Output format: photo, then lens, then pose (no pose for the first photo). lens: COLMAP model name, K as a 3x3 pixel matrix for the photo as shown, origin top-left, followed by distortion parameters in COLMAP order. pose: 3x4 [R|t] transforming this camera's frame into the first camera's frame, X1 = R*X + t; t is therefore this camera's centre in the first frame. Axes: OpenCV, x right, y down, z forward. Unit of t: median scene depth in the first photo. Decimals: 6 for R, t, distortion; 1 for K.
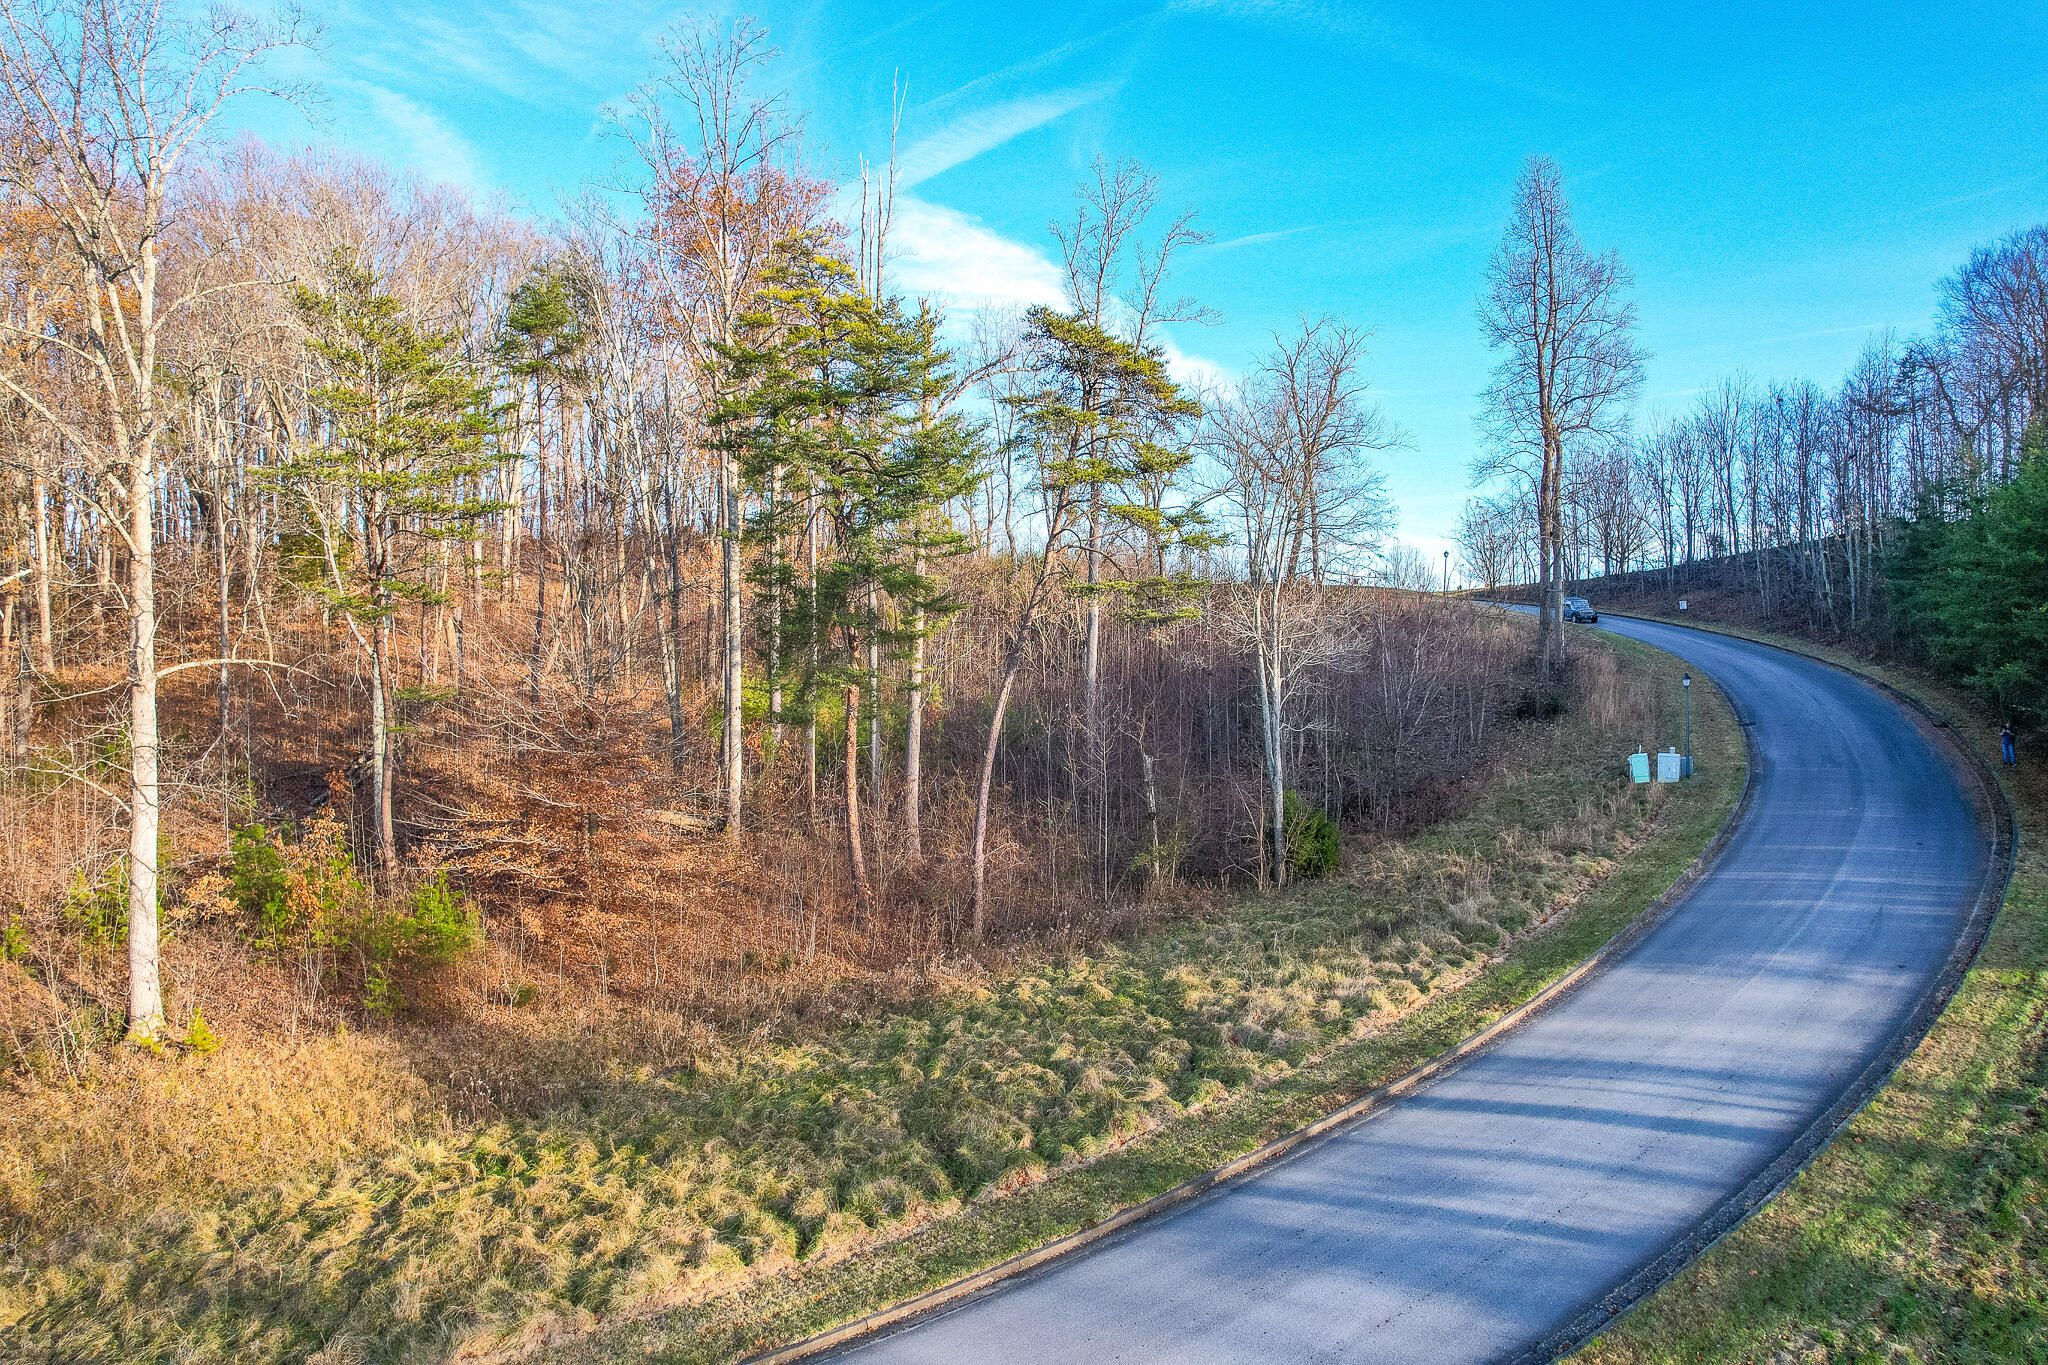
lens RADIAL K [[1256.5, 0, 1053.6], [0, 1256.5, 689.3], [0, 0, 1]] dist [-0.065177, 0.053317]
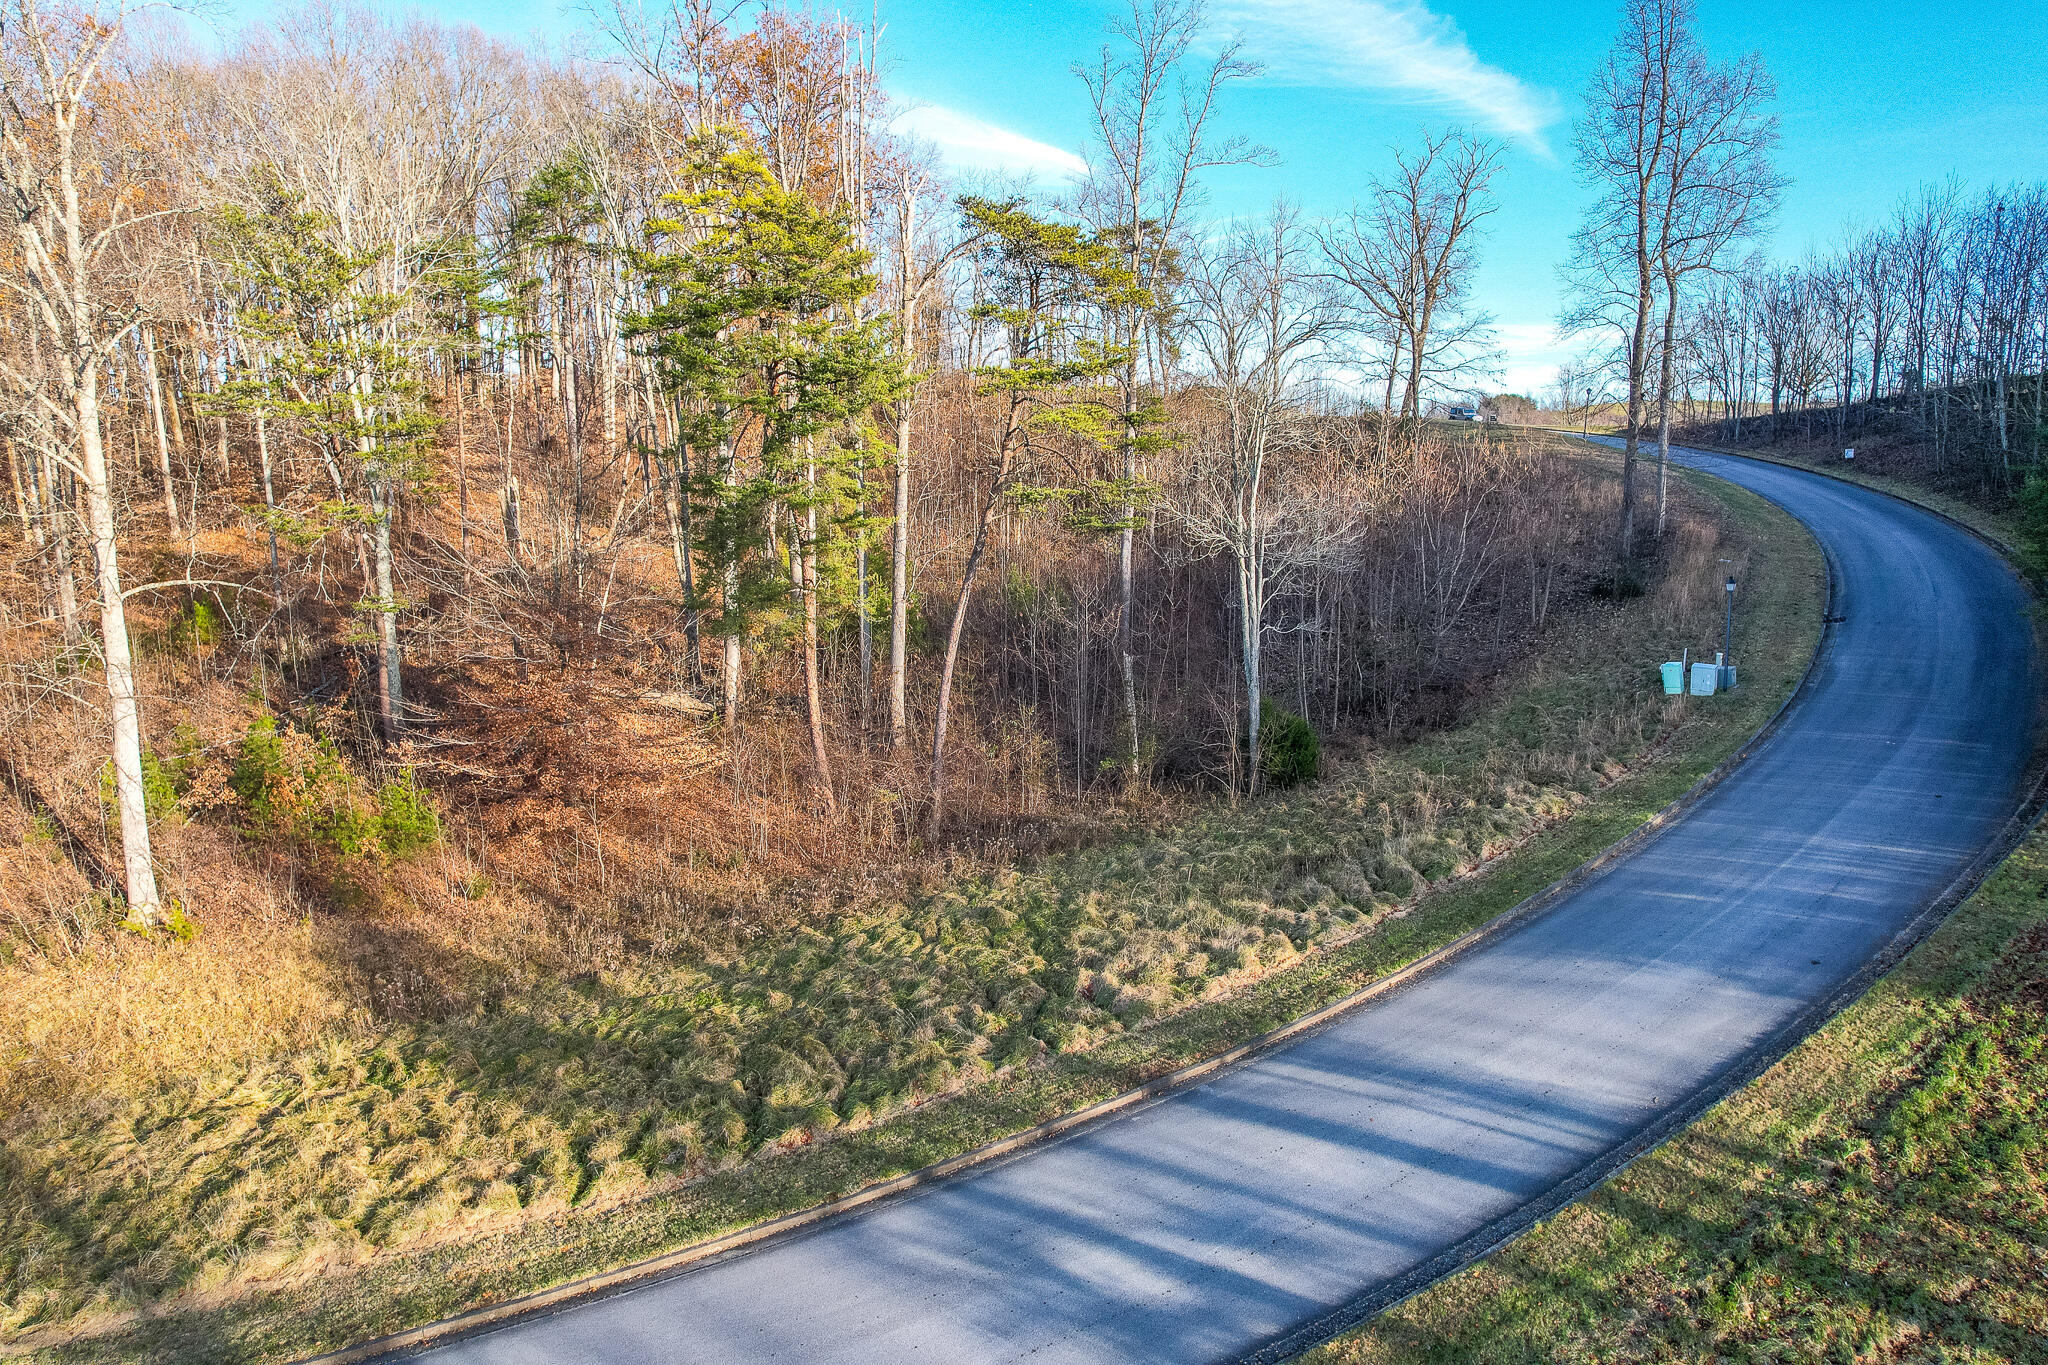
lens RADIAL K [[1256.5, 0, 1053.6], [0, 1256.5, 689.3], [0, 0, 1]] dist [-0.065177, 0.053317]
pose [[0.989063, 0.028510, -0.144710, 0.244071], [-0.006354, 0.988465, 0.151314, -0.102778], [0.147354, -0.148740, 0.977836, 0.054157]]
